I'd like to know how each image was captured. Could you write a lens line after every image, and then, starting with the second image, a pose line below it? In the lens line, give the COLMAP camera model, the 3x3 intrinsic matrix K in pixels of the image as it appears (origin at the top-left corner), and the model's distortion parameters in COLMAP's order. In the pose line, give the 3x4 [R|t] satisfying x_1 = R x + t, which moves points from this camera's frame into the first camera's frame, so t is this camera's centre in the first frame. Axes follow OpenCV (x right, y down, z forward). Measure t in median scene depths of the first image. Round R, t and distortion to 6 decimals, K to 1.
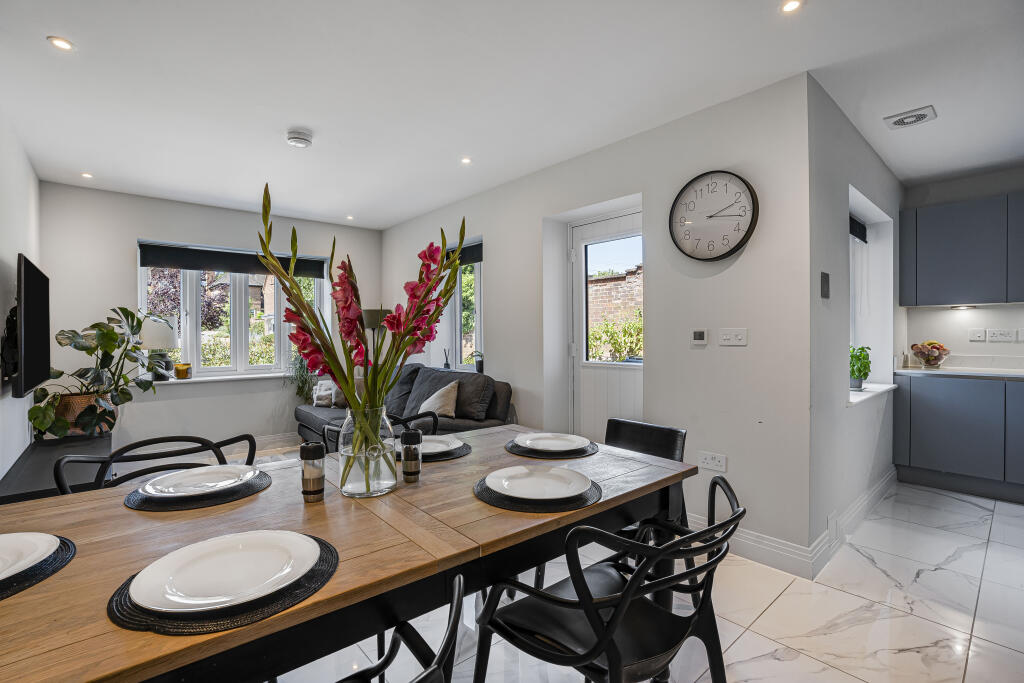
lens RADIAL K [[469.0, 0, 512.0], [0, 469.0, 341.5], [0, 0, 1]] dist [0.002363, 0.000809]
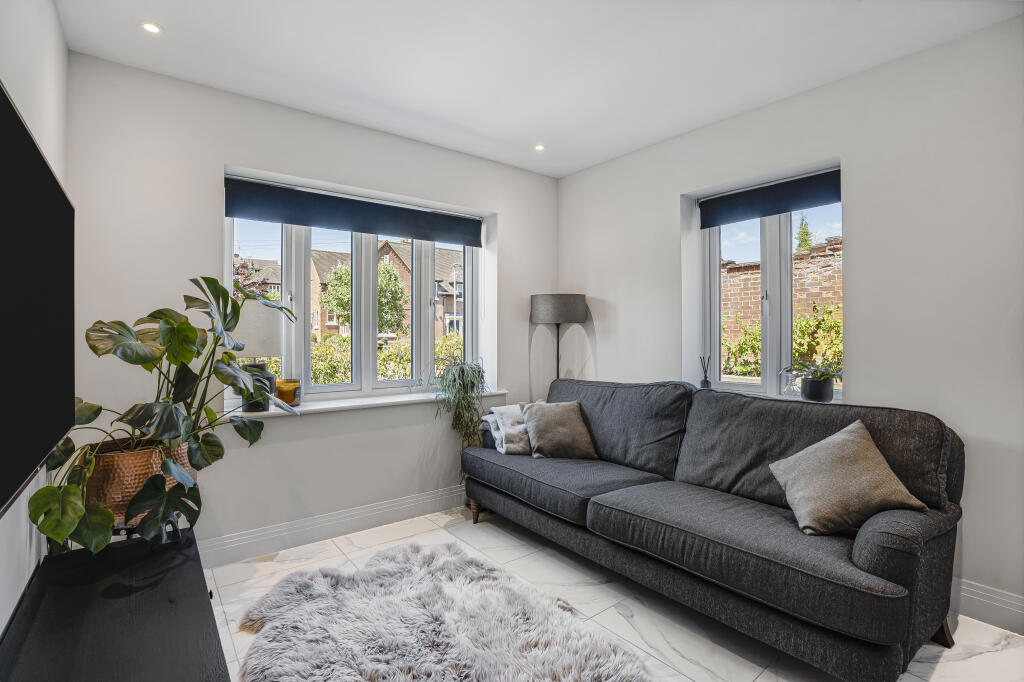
lens RADIAL K [[464.7, 0, 513.2], [0, 464.7, 338.3], [0, 0, 1]] dist [-0.032634, 0.000971]
pose [[0.999648, 0.001868, -0.026476, -0.415774], [-0.002033, 0.999979, -0.006207, -0.003505], [0.026464, 0.006258, 0.999630, 0.438346]]
